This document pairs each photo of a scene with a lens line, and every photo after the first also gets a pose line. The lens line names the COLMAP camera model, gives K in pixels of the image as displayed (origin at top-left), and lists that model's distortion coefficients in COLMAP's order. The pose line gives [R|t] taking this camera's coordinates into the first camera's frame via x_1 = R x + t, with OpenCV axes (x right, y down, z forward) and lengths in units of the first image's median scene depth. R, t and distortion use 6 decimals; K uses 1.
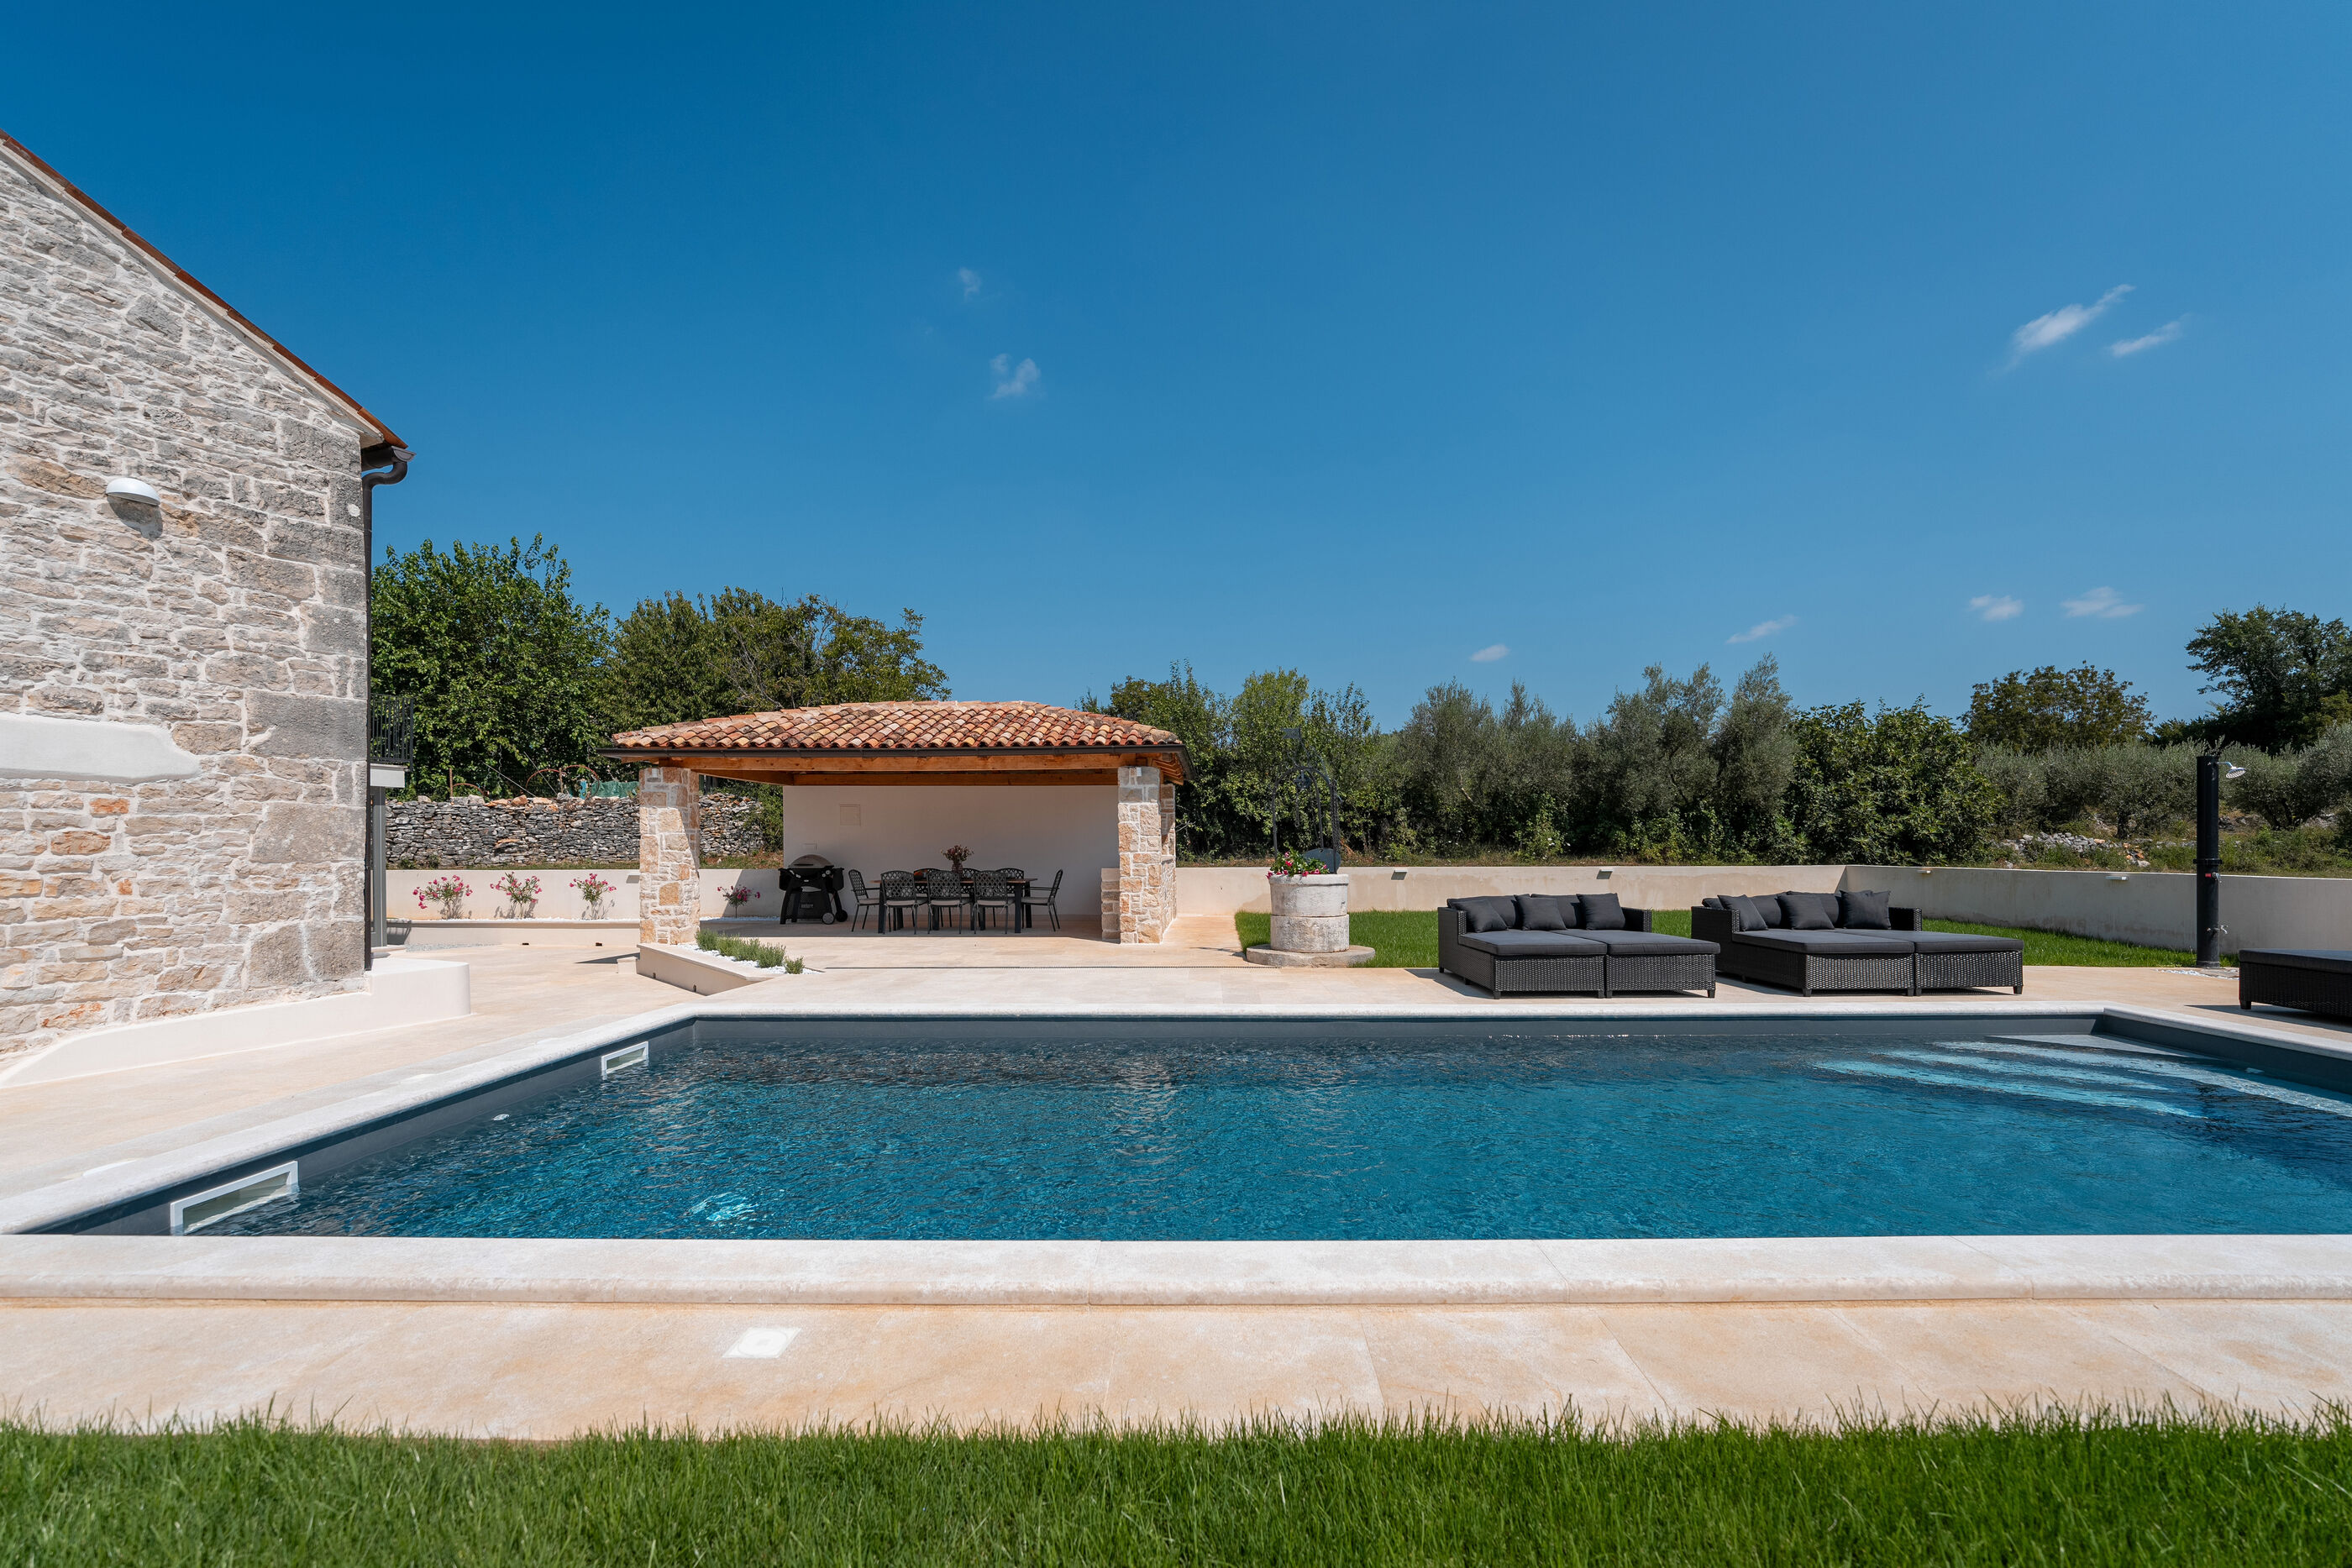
lens RADIAL K [[970.0, 0, 1208.3], [0, 970.0, 859.0], [0, 0, 1]] dist [-0.019716, 0.003795]
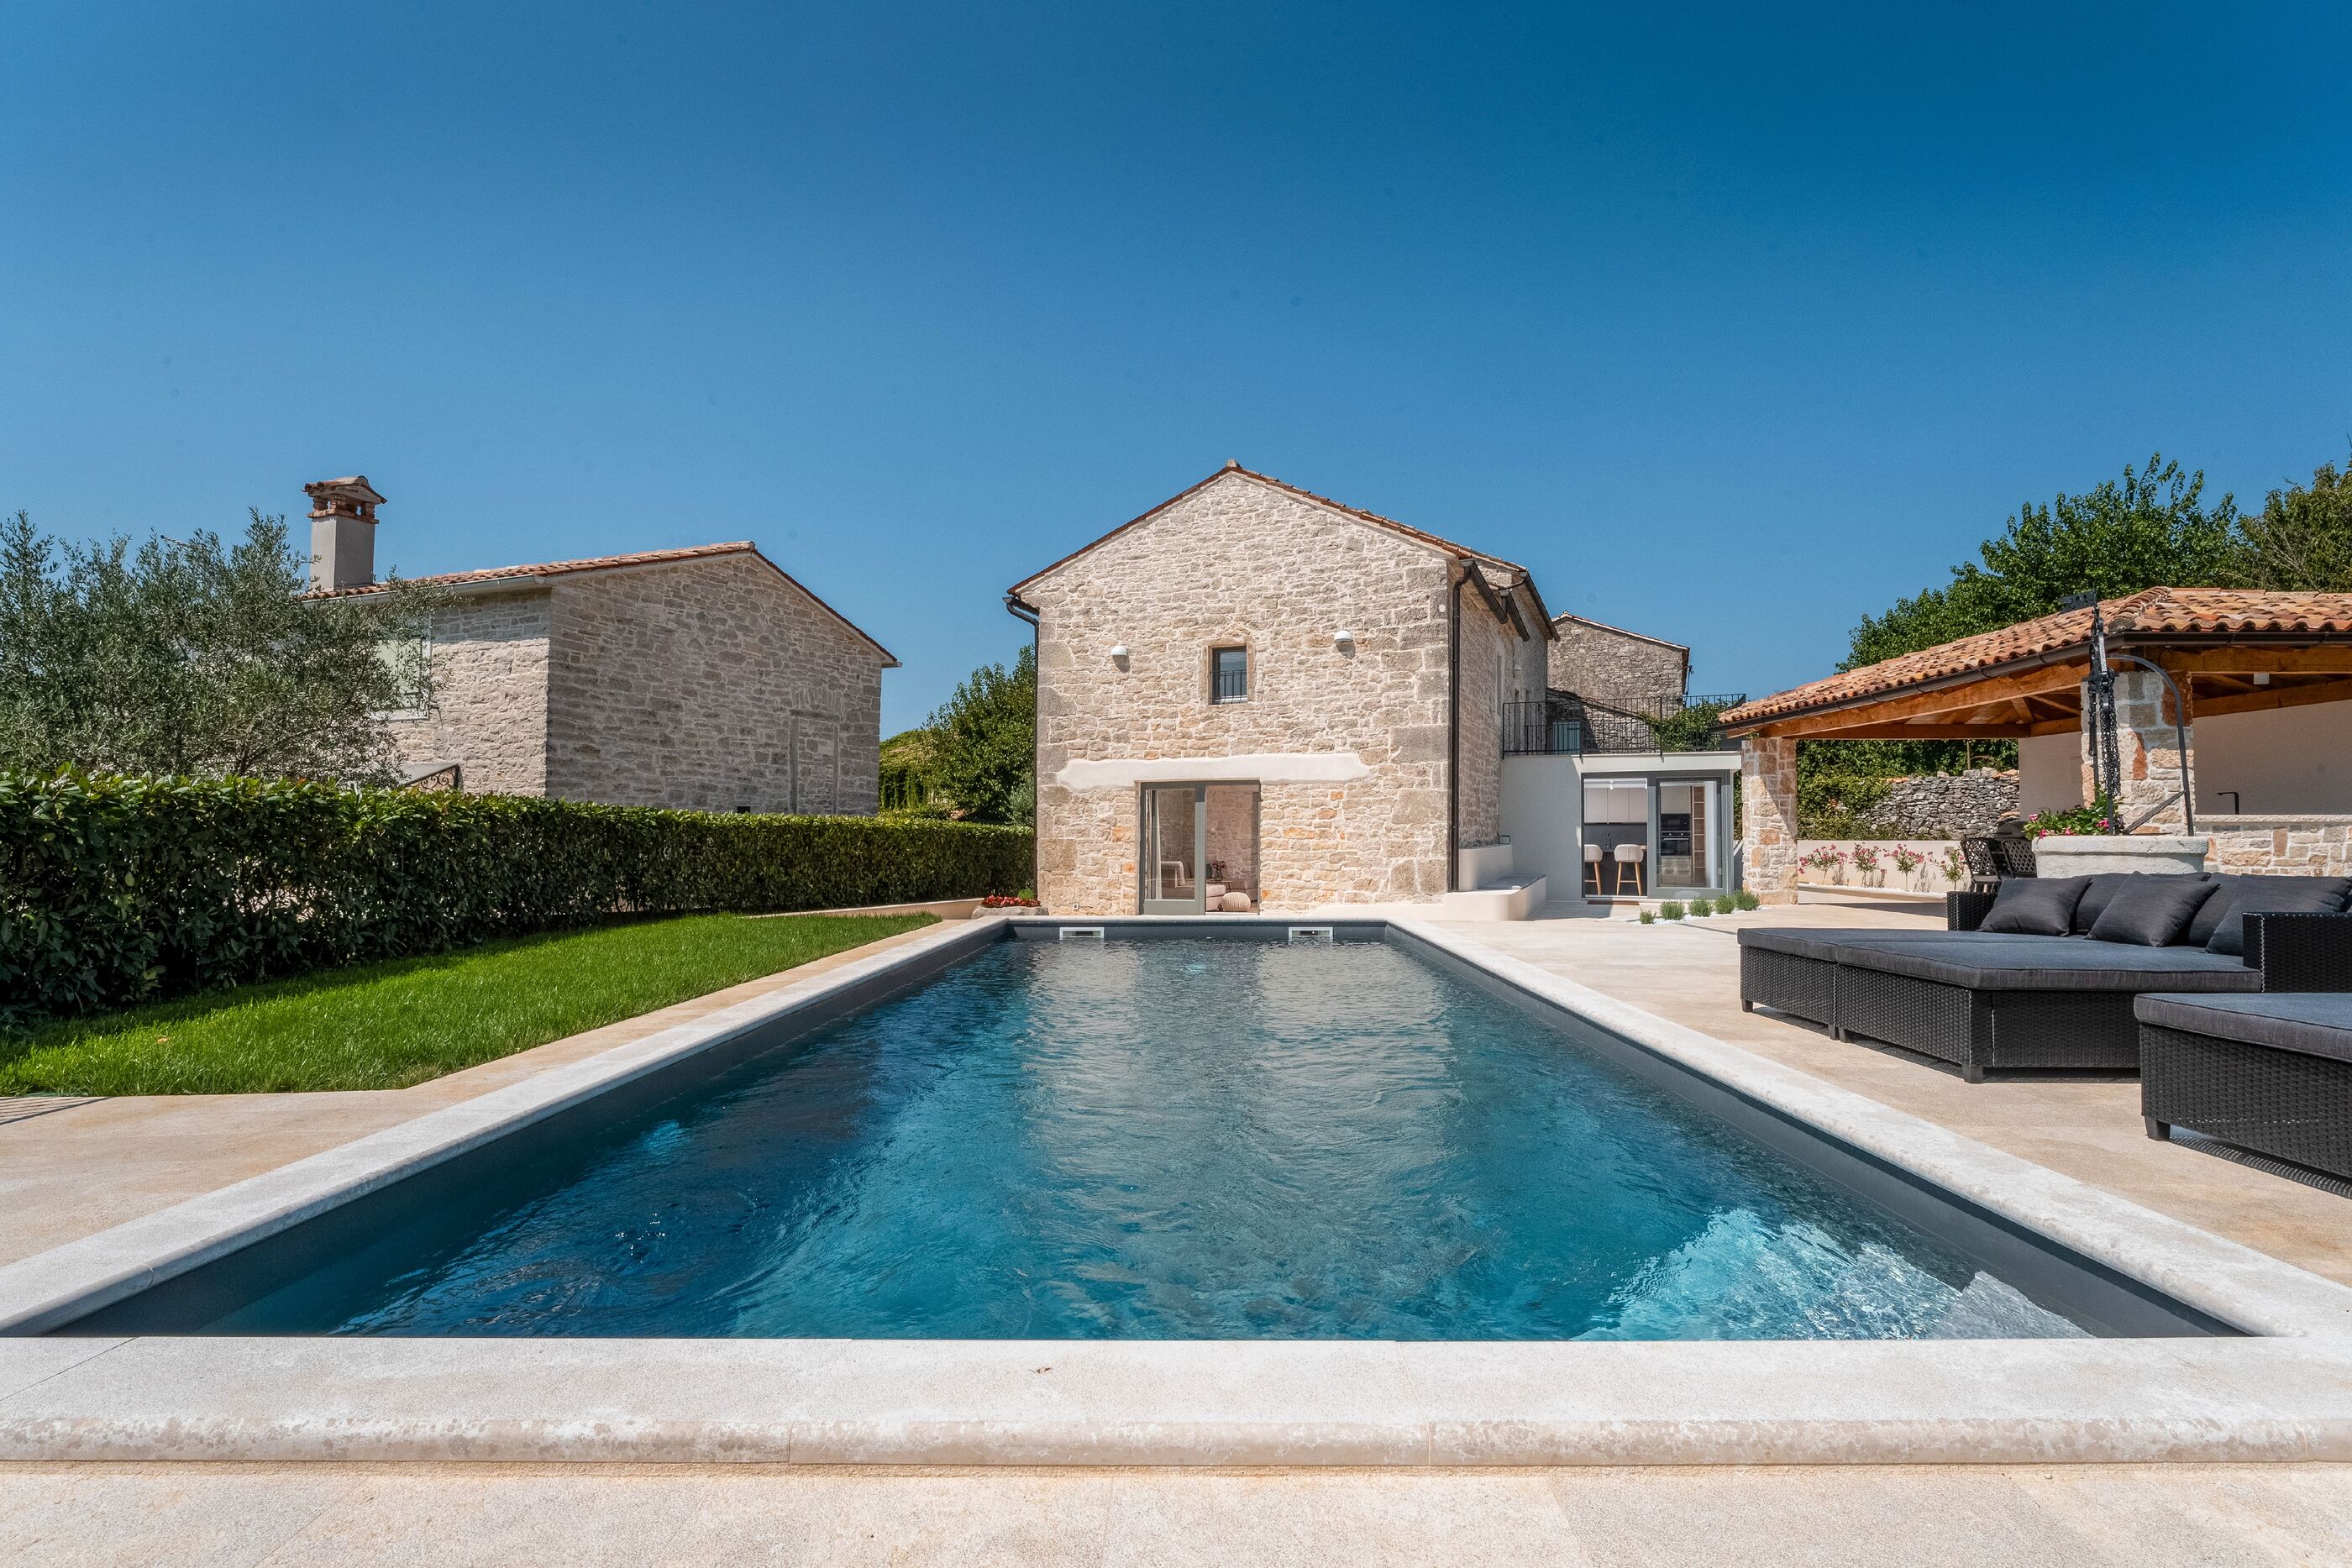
lens RADIAL K [[1123.7, 0, 1206.9], [0, 1123.7, 804.8], [0, 0, 1]] dist [-0.004620, -0.000628]
pose [[0.000879, -0.026415, -0.999651, 1.023861], [-0.010145, 0.999599, -0.026423, 0.025583], [0.999948, 0.010164, 0.000611, 0.604605]]
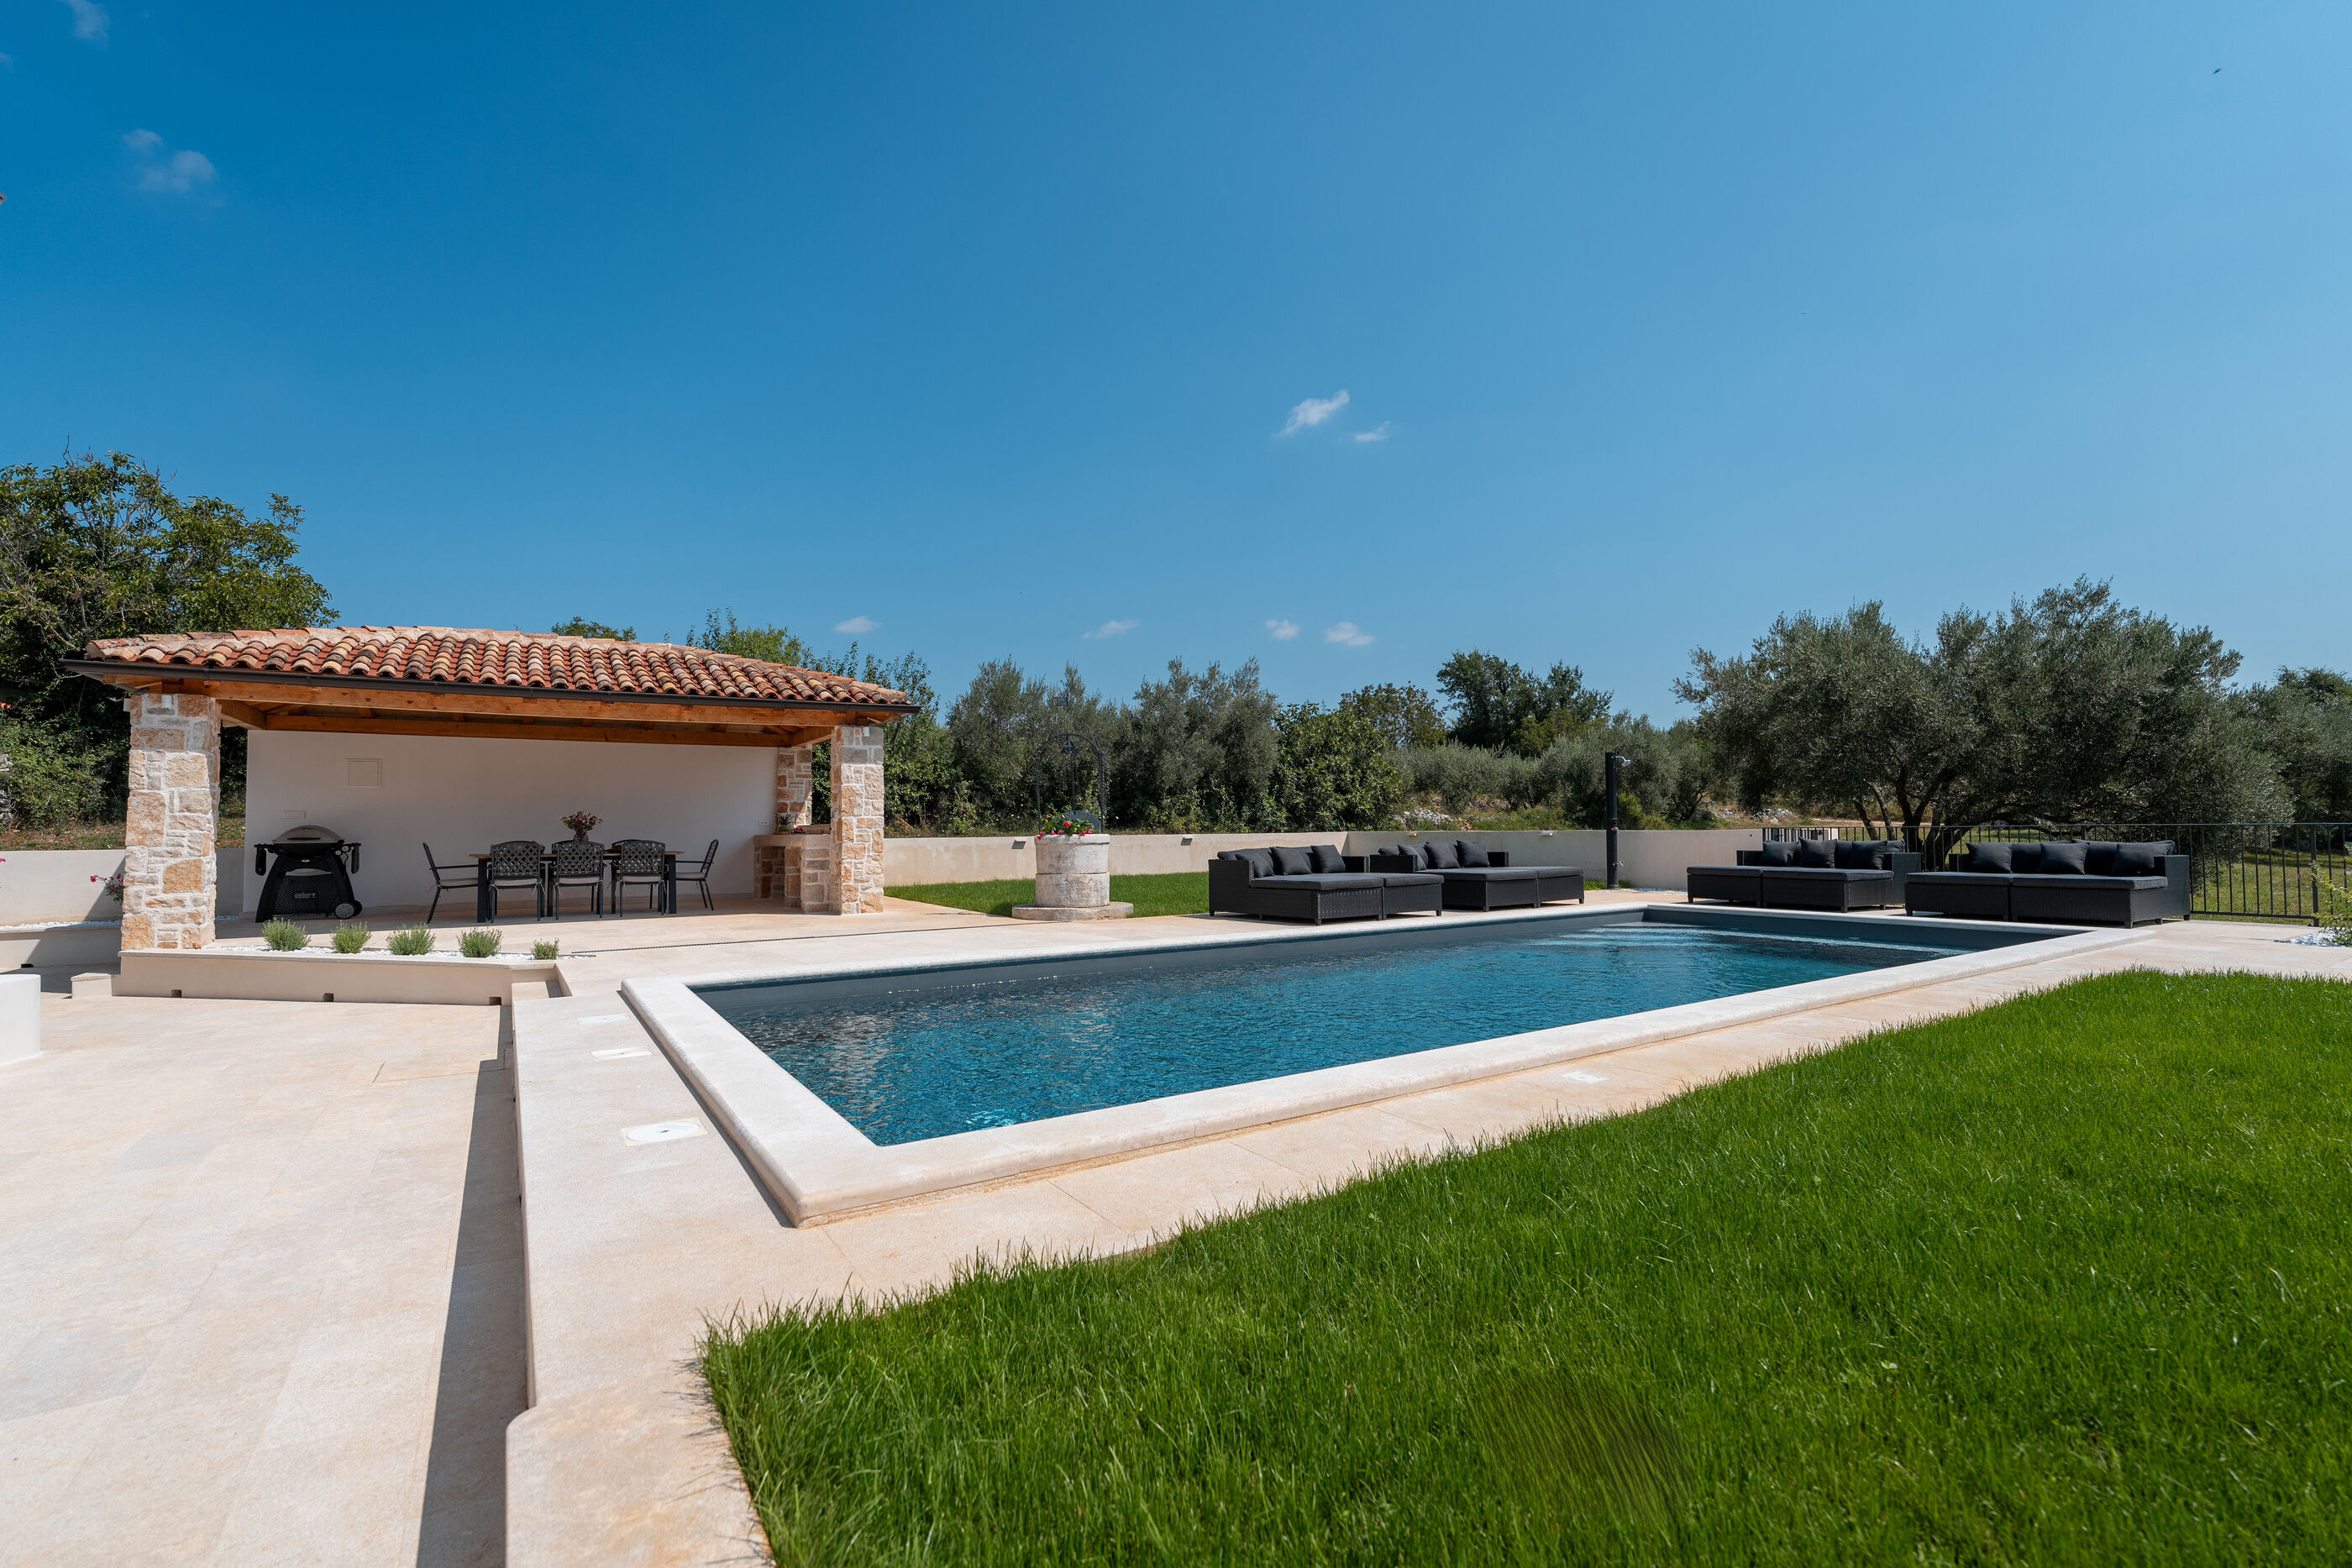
lens RADIAL K [[1036.0, 0, 1178.4], [0, 1036.0, 789.8], [0, 0, 1]] dist [-0.009502, 0.001016]
pose [[0.834689, 0.015202, 0.550512, -0.564244], [0.014024, 0.998708, -0.048843, 0.030993], [-0.550543, 0.048489, 0.833397, -0.018545]]
